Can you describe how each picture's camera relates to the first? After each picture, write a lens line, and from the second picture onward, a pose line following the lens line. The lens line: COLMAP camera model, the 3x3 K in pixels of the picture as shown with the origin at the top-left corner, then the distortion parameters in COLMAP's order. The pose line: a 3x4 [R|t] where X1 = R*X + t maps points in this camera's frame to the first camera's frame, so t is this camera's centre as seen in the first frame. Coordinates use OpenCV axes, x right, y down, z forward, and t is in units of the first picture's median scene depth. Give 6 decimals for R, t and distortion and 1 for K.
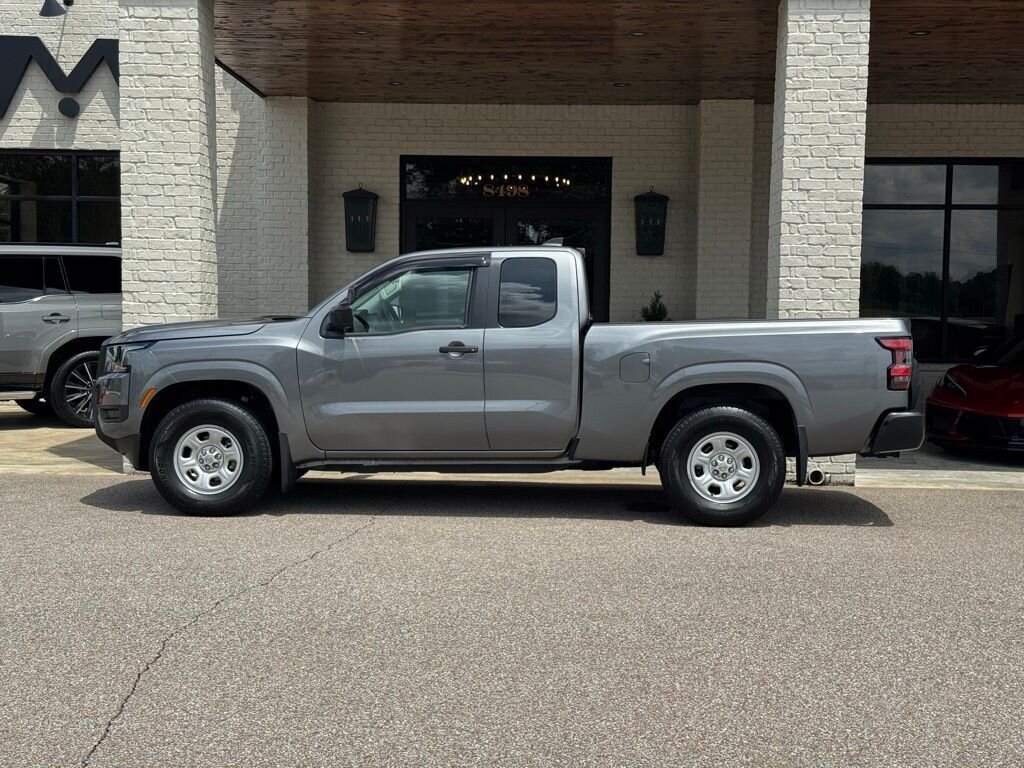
lens RADIAL K [[1414.7, 0, 506.6], [0, 1414.7, 388.0], [0, 0, 1]] dist [0.186939, -0.366434]
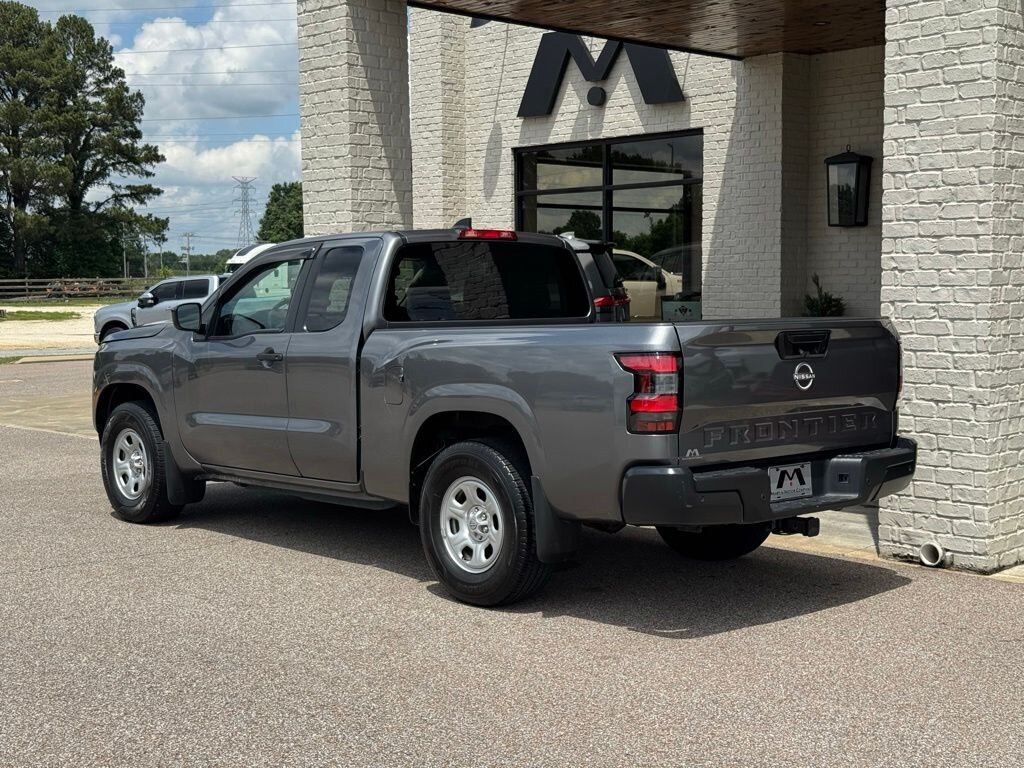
lens RADIAL K [[1416.2, 0, 507.8], [0, 1416.2, 381.1], [0, 0, 1]] dist [0.203938, -0.465098]
pose [[0.718757, 0.032098, -0.694520, 0.537145], [-0.023652, 0.999484, 0.021716, -0.027860], [0.694859, 0.000818, 0.719146, 0.385125]]
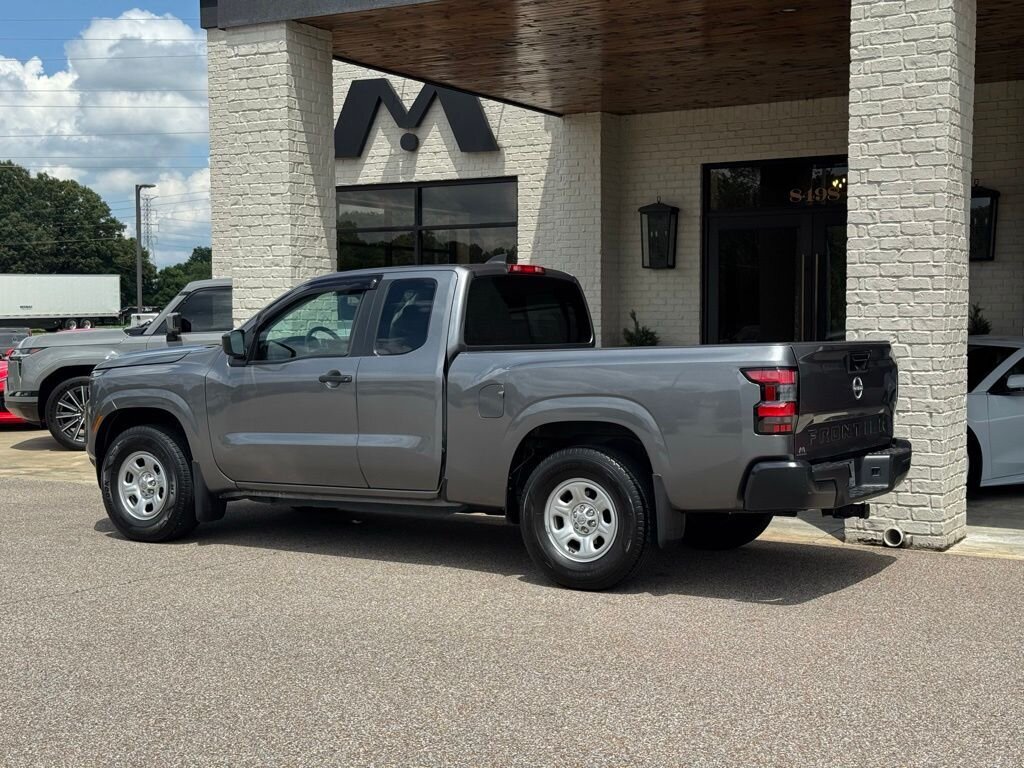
lens RADIAL K [[1414.6, 0, 516.3], [0, 1414.6, 381.2], [0, 0, 1]] dist [0.183416, -0.336735]
pose [[0.878435, 0.007924, -0.477796, 0.415980], [-0.014878, 0.999831, -0.010772, -0.013846], [0.477630, 0.016571, 0.878405, 0.188522]]
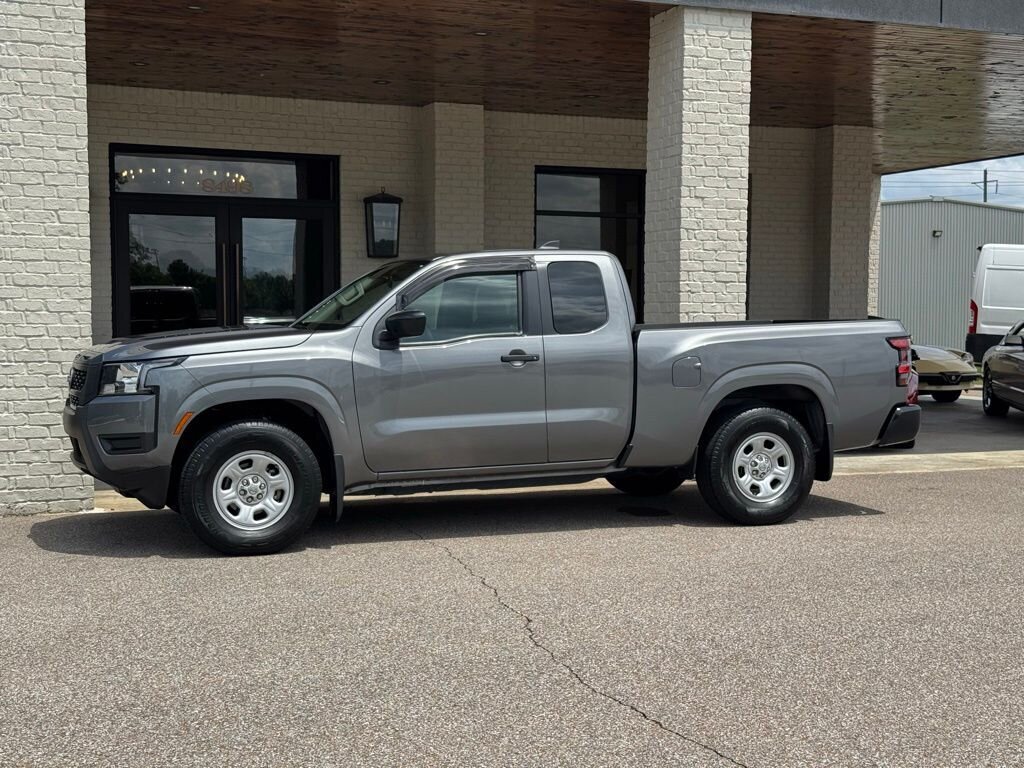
lens RADIAL K [[1414.9, 0, 512.0], [0, 1414.9, 384.0], [0, 0, 1]] dist [0.192701, -0.386015]
pose [[0.910977, -0.030587, 0.411321, -0.344361], [0.032052, 0.999481, 0.003337, -0.010538], [-0.411209, 0.010144, 0.911485, 0.111096]]
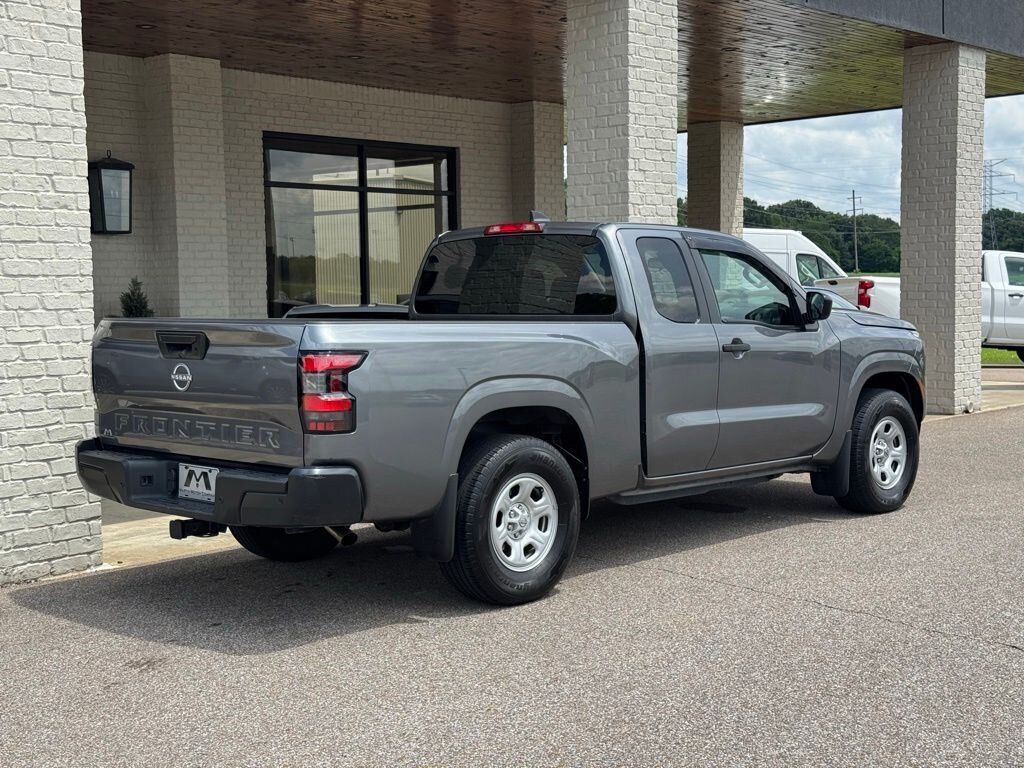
lens RADIAL K [[1416.2, 0, 507.8], [0, 1416.2, 381.1], [0, 0, 1]] dist [0.203938, -0.465098]
pose [[0.650858, -0.075631, 0.755423, -0.600655], [0.068744, 0.996809, 0.040569, -0.039830], [-0.756081, 0.025526, 0.653980, 0.427808]]
